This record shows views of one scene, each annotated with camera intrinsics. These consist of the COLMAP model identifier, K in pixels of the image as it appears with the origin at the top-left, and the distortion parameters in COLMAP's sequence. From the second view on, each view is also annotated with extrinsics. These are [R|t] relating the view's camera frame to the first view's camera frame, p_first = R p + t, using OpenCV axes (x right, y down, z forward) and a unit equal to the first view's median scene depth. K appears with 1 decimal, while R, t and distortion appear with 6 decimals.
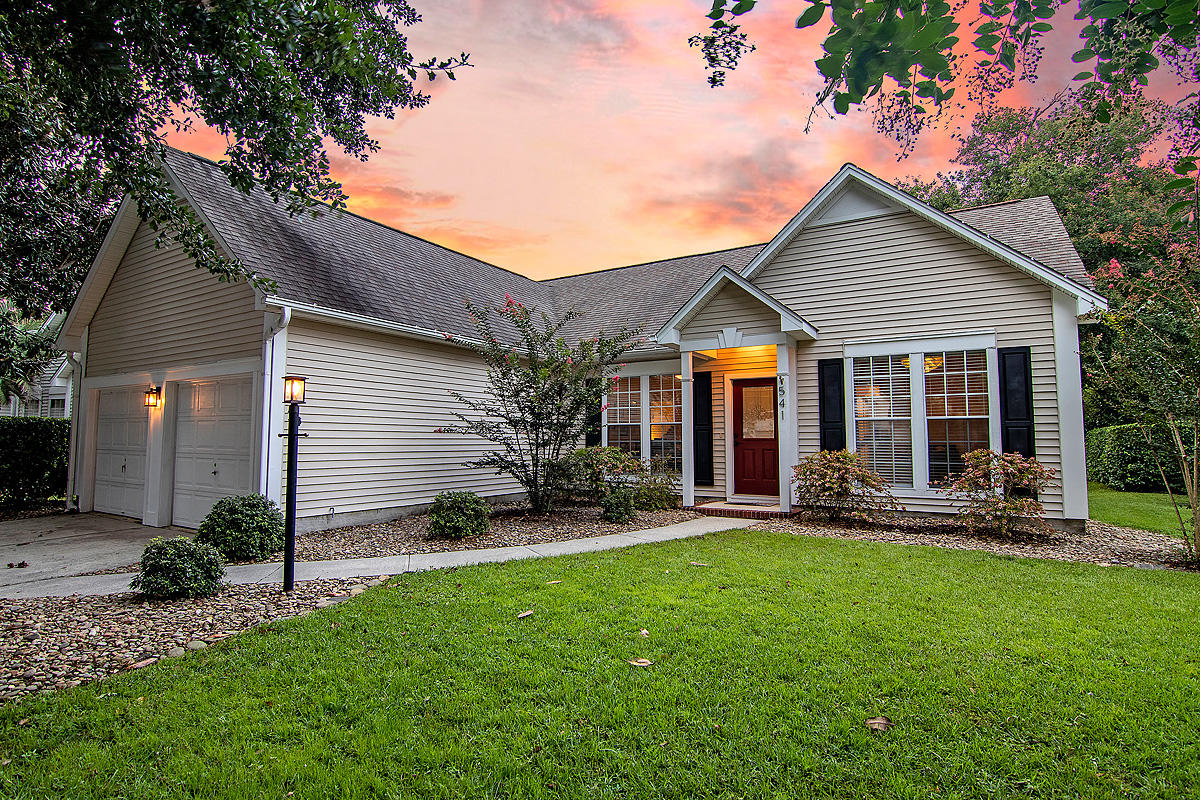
lens RADIAL K [[615.6, 0, 600.0], [0, 615.6, 400.0], [0, 0, 1]] dist [-0.003363, -0.001513]
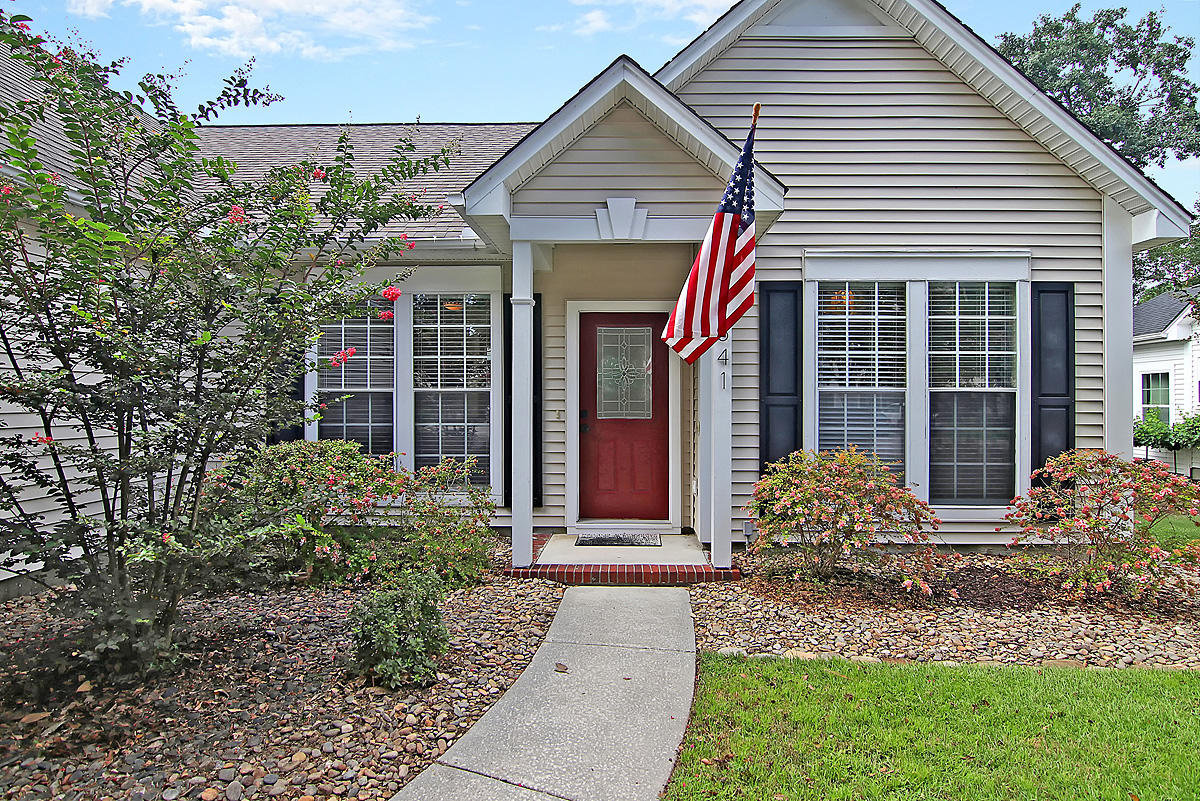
lens RADIAL K [[615.6, 0, 600.0], [0, 615.6, 400.5], [0, 0, 1]] dist [-0.003363, -0.001513]
pose [[0.860534, -0.000554, 0.509392, -0.057020], [-0.034495, 0.997641, 0.059357, 0.015052], [-0.508223, -0.068650, 0.858485, 0.656356]]
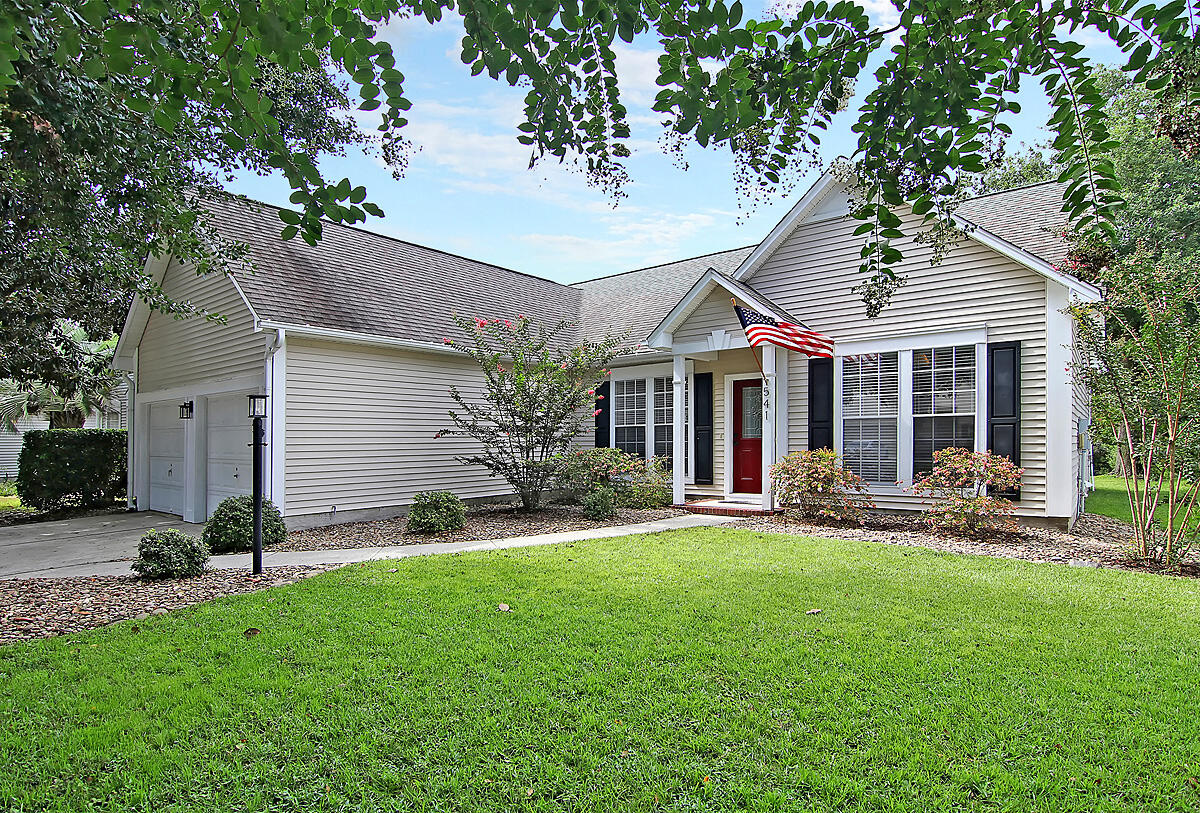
lens RADIAL K [[617.7, 0, 588.7], [0, 617.7, 433.6], [0, 0, 1]] dist [-0.003893, -0.001200]
pose [[0.993923, -0.014290, -0.109142, 0.120715], [0.020241, 0.998357, 0.053613, -0.006618], [0.108197, -0.055497, 0.992579, -0.048991]]
